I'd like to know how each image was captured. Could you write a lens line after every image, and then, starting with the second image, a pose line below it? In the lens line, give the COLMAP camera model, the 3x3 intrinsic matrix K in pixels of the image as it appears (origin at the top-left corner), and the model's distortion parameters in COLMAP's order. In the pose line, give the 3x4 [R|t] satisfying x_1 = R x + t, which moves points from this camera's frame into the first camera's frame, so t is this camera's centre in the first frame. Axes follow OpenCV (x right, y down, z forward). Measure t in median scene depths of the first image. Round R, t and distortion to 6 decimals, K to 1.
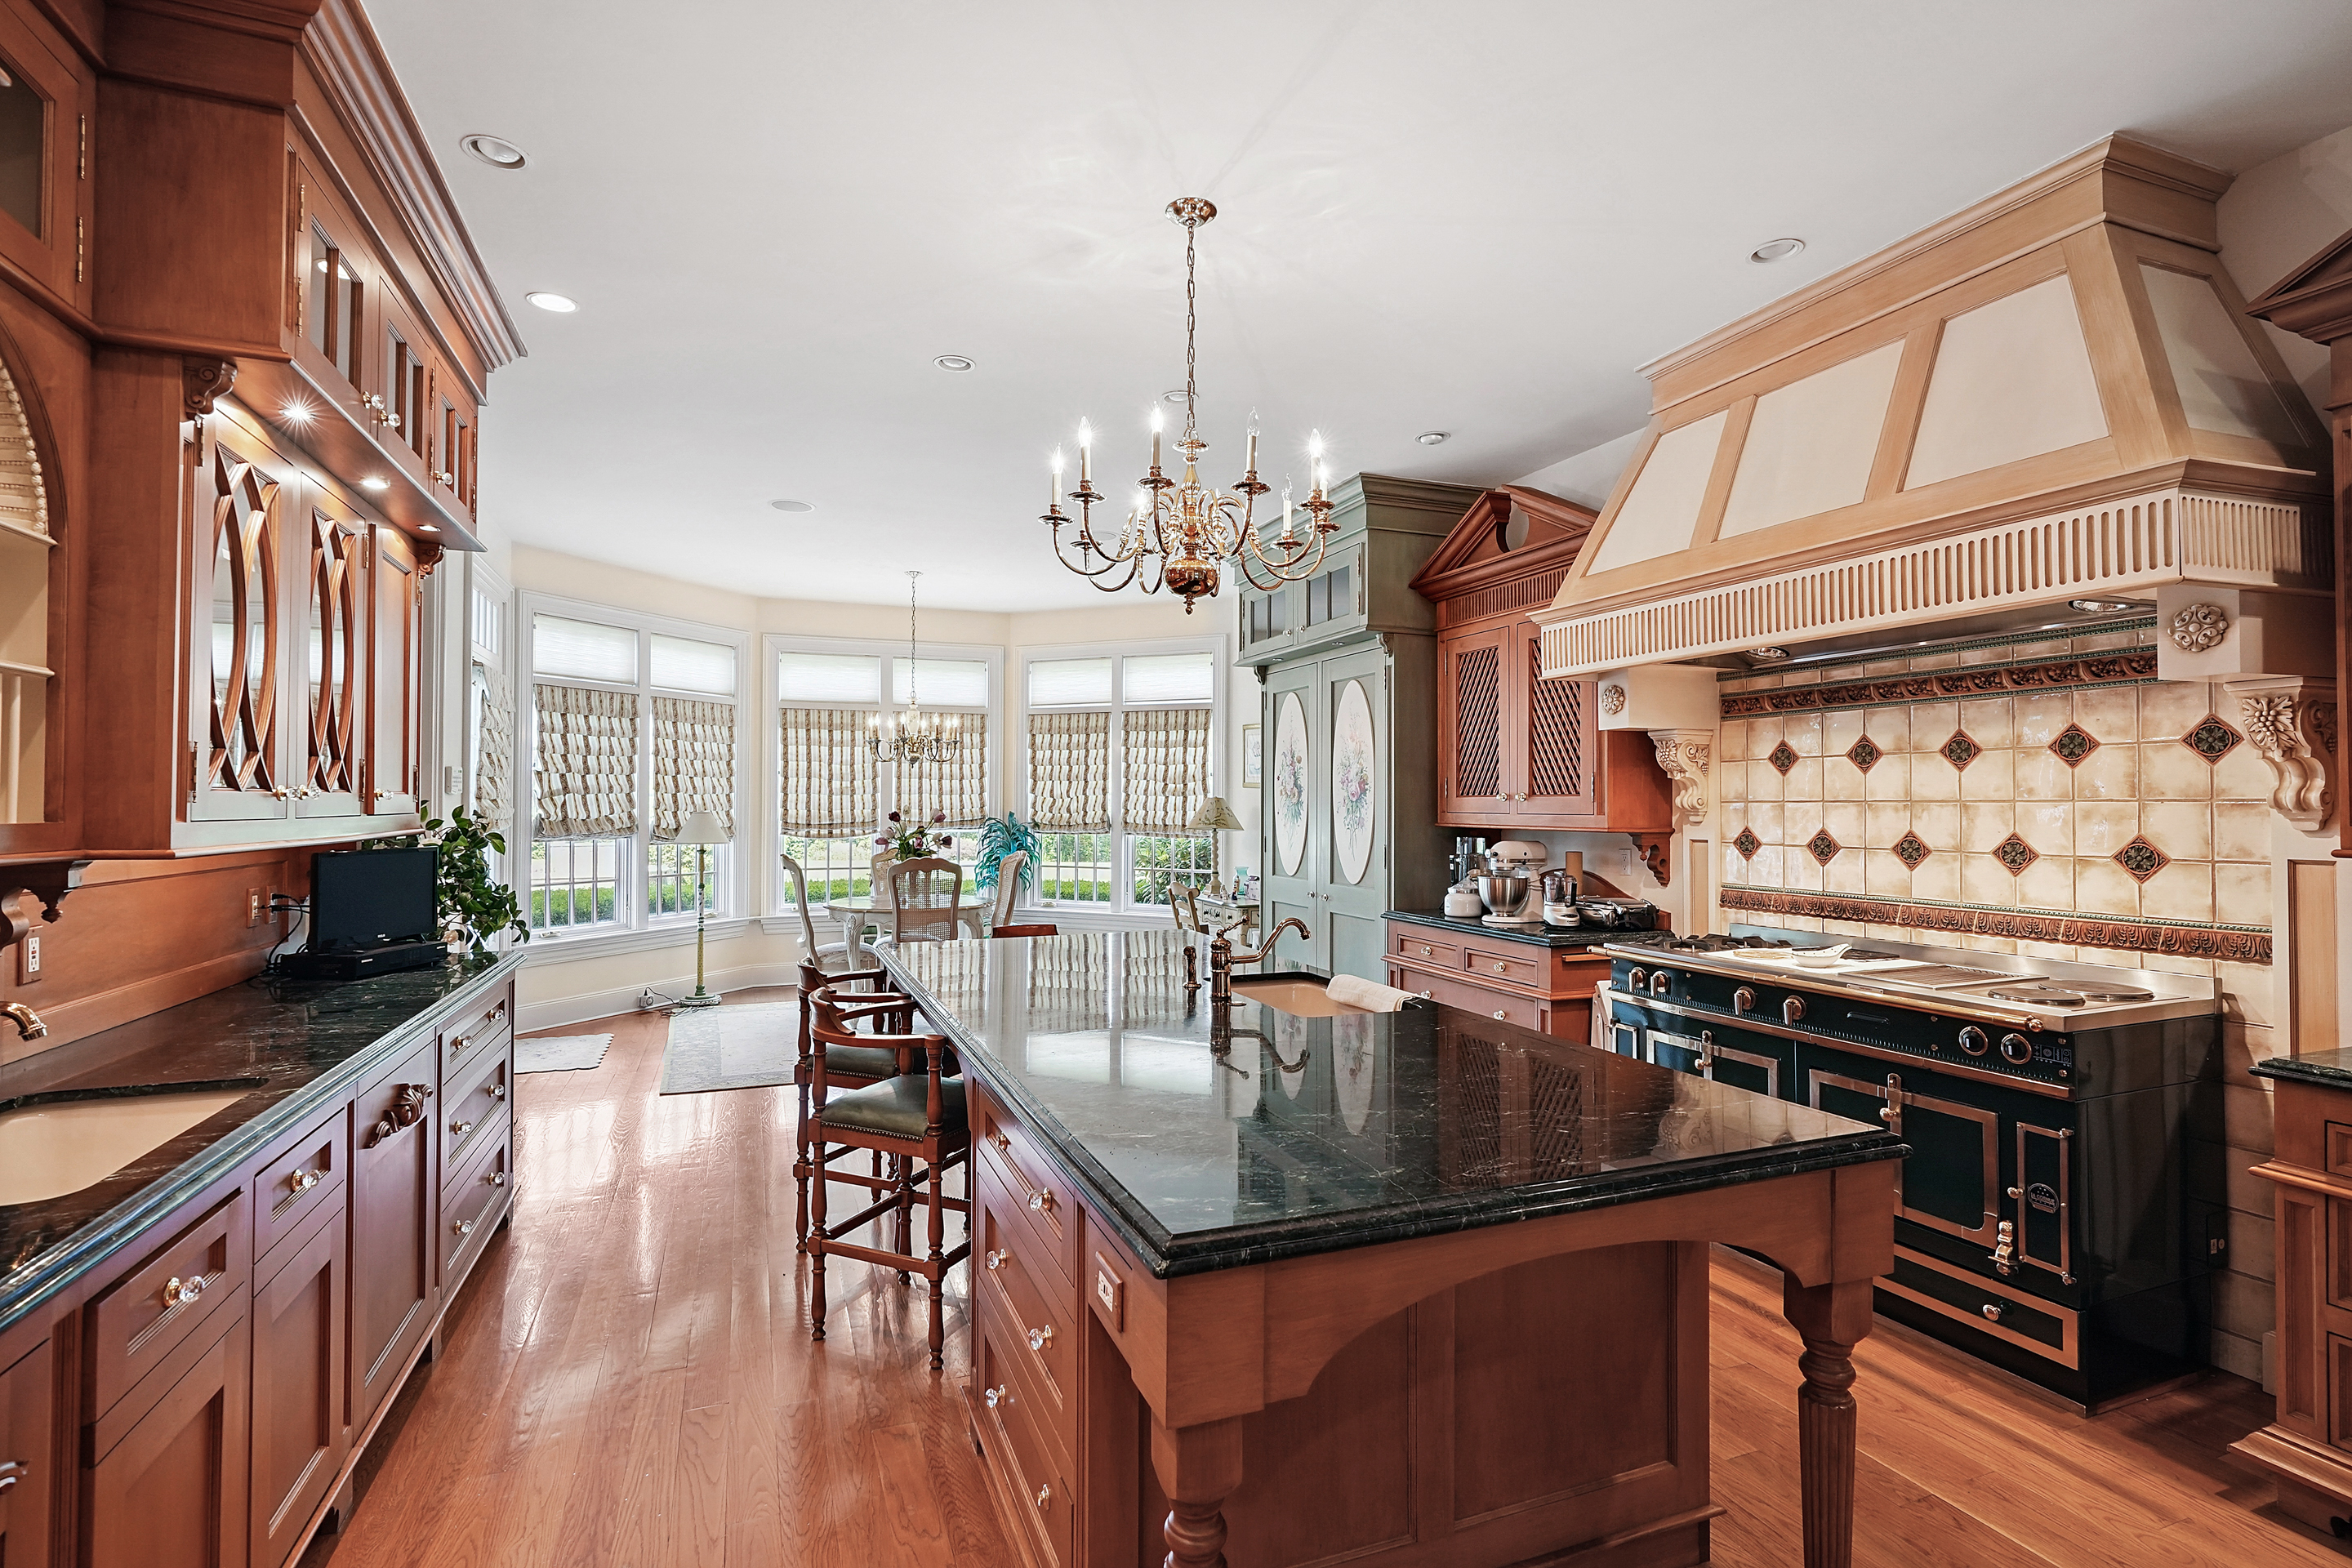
lens RADIAL K [[1078.6, 0, 1172.3], [0, 1078.6, 786.4], [0, 0, 1]] dist [-0.008961, 0.002290]
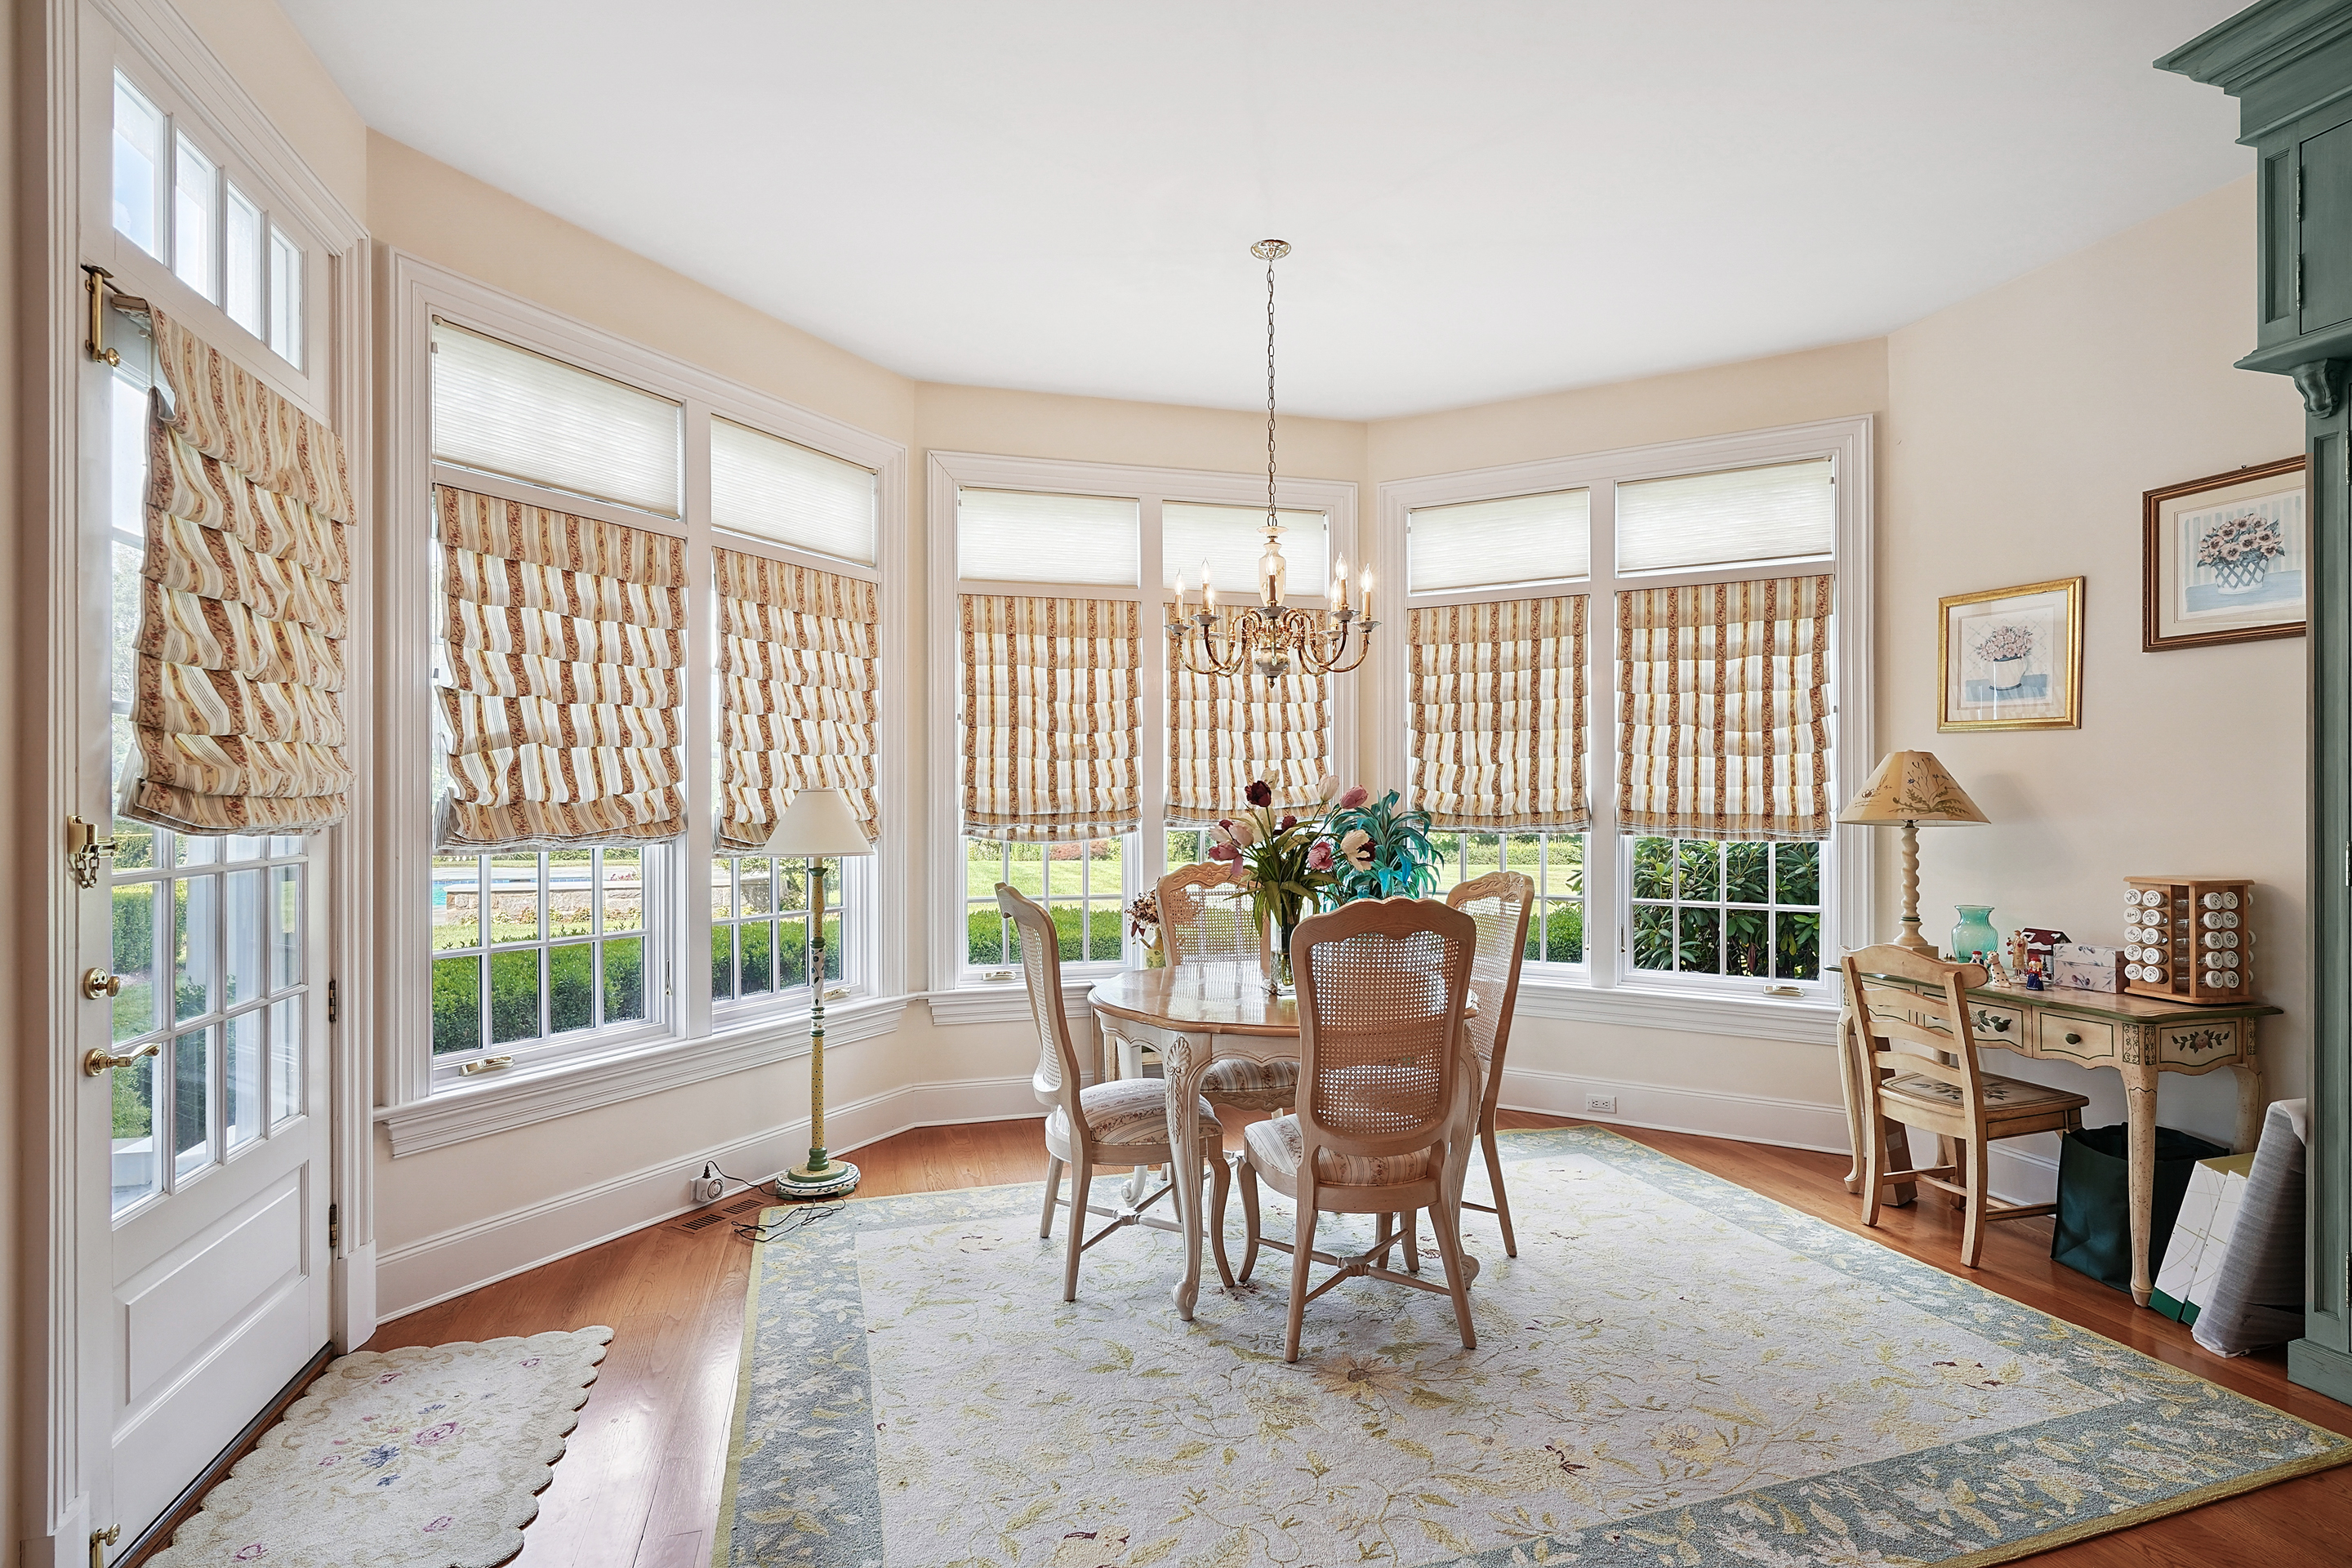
lens RADIAL K [[1134.9, 0, 1178.8], [0, 1134.9, 795.2], [0, 0, 1]] dist [0.002353, 0.000189]
pose [[0.995108, -0.004714, -0.098682, -0.214609], [0.005966, 0.999905, 0.012393, 0.020047], [0.098614, -0.012921, 0.995042, 0.484410]]
